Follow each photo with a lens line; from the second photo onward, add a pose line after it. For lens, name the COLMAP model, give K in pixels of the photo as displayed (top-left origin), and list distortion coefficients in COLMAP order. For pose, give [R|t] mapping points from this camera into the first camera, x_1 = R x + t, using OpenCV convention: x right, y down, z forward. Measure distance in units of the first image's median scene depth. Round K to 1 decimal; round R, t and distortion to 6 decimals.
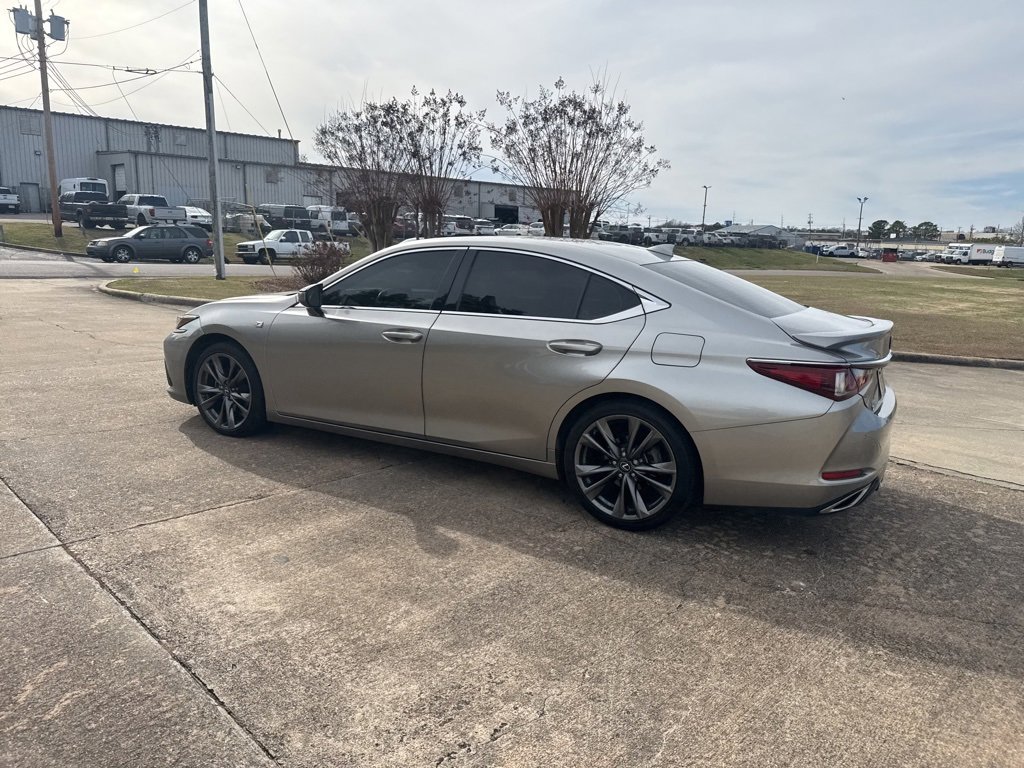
lens RADIAL K [[719.2, 0, 501.8], [0, 719.2, 378.5], [0, 0, 1]] dist [0.032149, -0.045751]
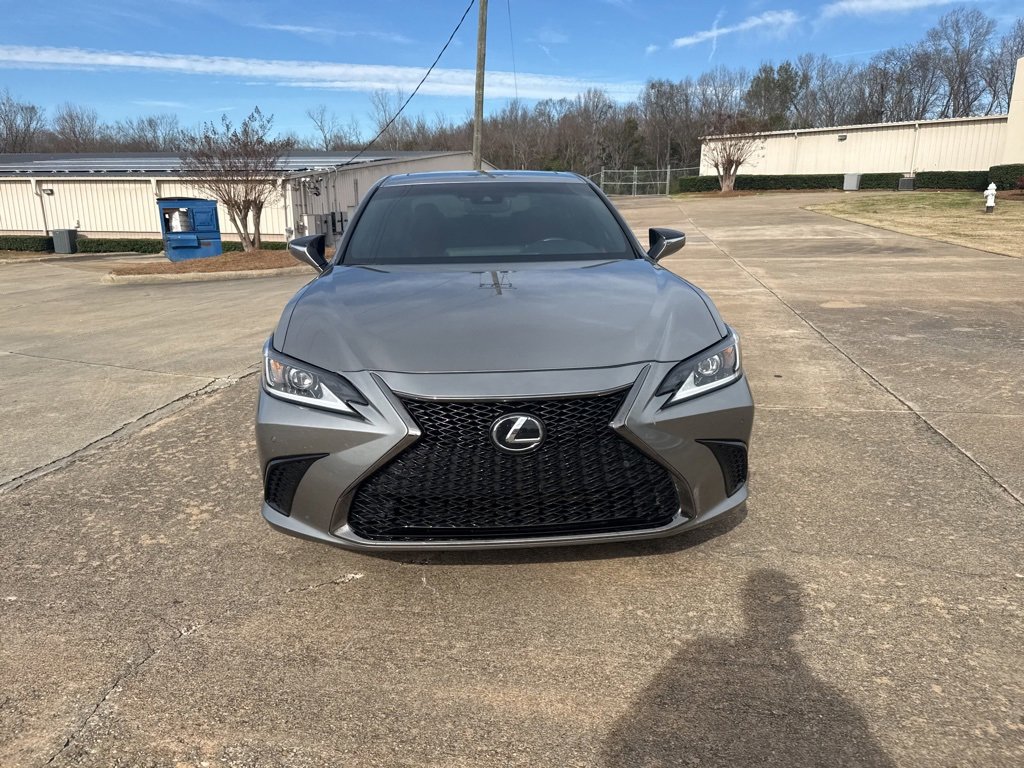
lens RADIAL K [[719.2, 0, 506.0], [0, 719.2, 387.5], [0, 0, 1]] dist [0.032149, -0.045751]
pose [[-0.559175, -0.244192, 0.792272, -0.976896], [0.149358, 0.910330, 0.385994, -0.350126], [-0.815485, 0.334171, -0.472561, 1.767300]]
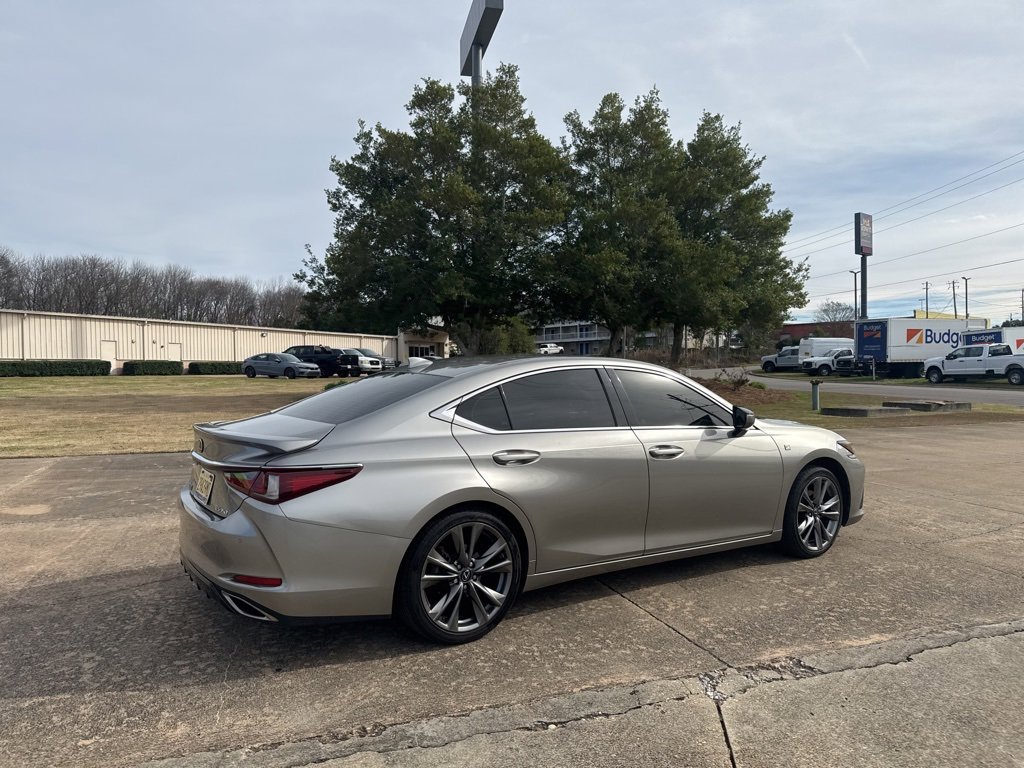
lens RADIAL K [[719.2, 0, 514.9], [0, 719.2, 402.5], [0, 0, 1]] dist [0.032149, -0.045751]
pose [[-0.434938, 0.013871, -0.900354, 1.131206], [-0.182921, 0.977672, 0.103427, -0.265138], [0.881685, 0.209678, -0.422689, 1.631379]]
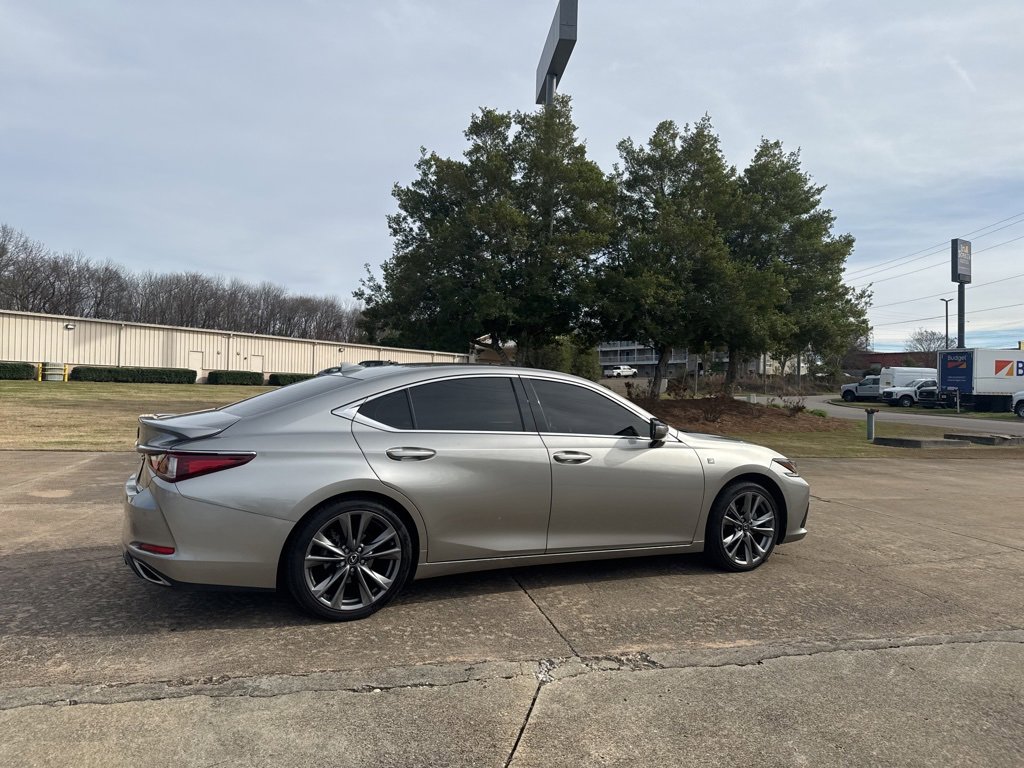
lens RADIAL K [[719.2, 0, 516.2], [0, 719.2, 384.4], [0, 0, 1]] dist [0.032149, -0.045751]
pose [[-0.527544, -0.049088, -0.848108, 1.086557], [-0.205781, 0.975982, 0.071511, -0.299157], [0.824228, 0.212250, -0.524975, 1.888567]]
